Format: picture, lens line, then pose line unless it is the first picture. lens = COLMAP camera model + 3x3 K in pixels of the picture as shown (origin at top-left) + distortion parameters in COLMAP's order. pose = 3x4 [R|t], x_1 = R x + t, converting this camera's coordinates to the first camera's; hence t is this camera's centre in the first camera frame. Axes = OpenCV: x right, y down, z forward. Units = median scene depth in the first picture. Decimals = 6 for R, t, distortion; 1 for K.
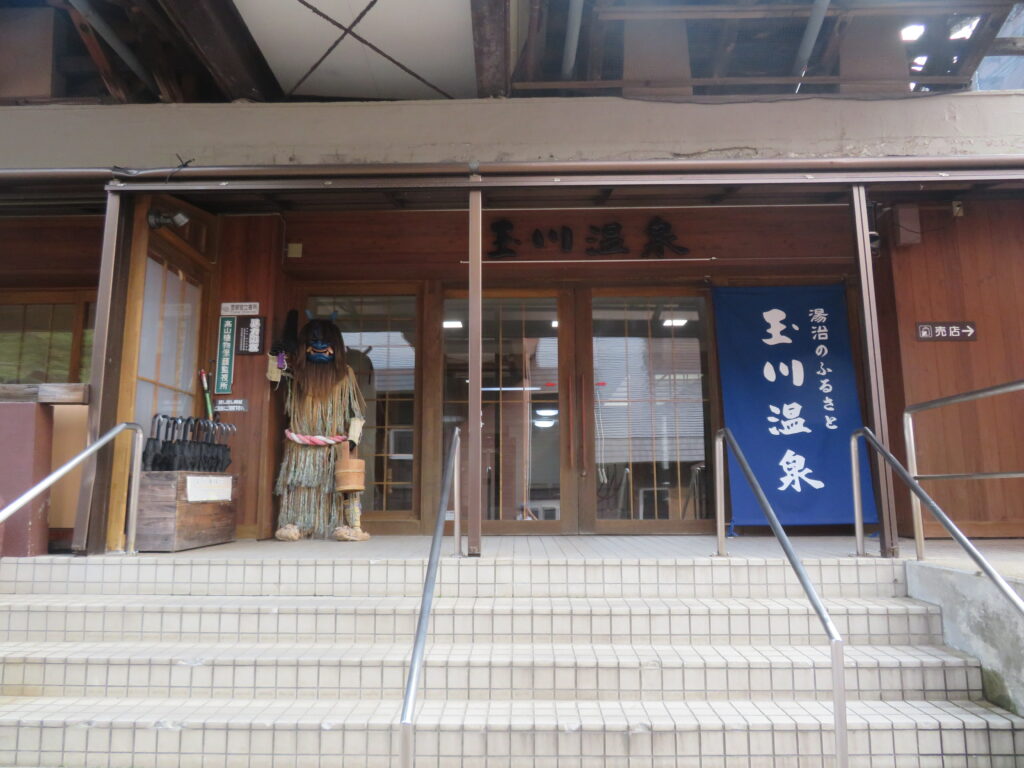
lens RADIAL K [[733.8, 0, 509.4], [0, 733.8, 392.6], [0, 0, 1]] dist [-0.004402, 0.000314]
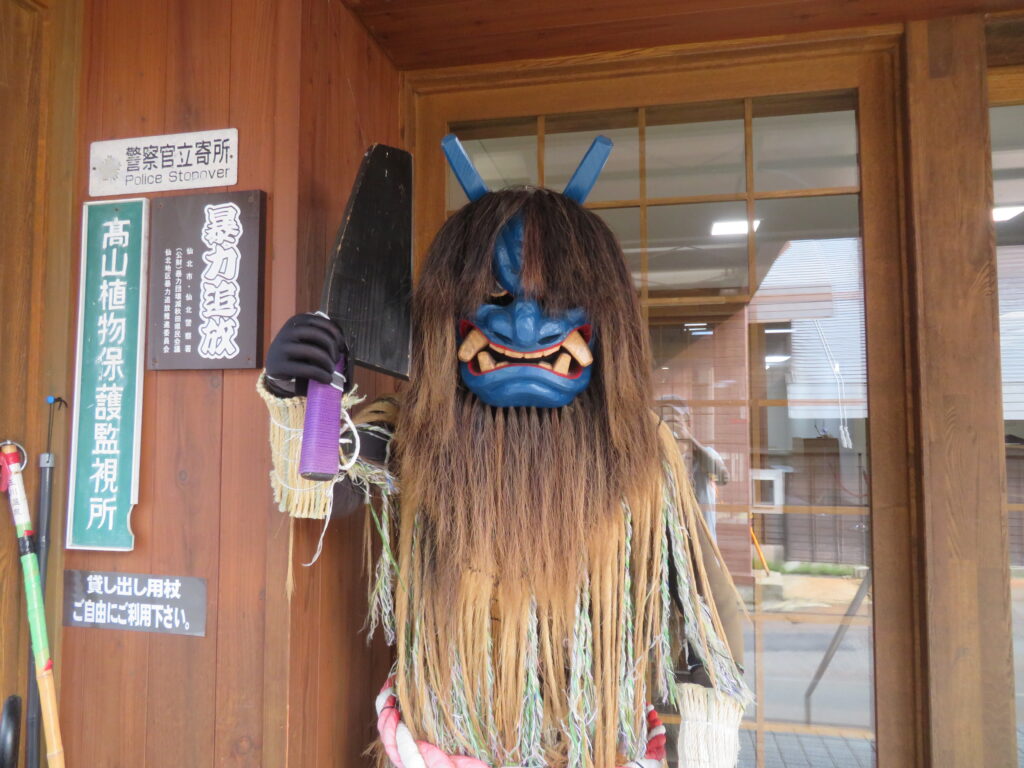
lens RADIAL K [[733.8, 0, 508.3], [0, 733.8, 377.8], [0, 0, 1]] dist [-0.004402, 0.000314]
pose [[0.985695, -0.008254, -0.168339, -0.228334], [0.025261, 0.994753, 0.099139, -0.069197], [0.166638, -0.101973, 0.980731, 0.801871]]
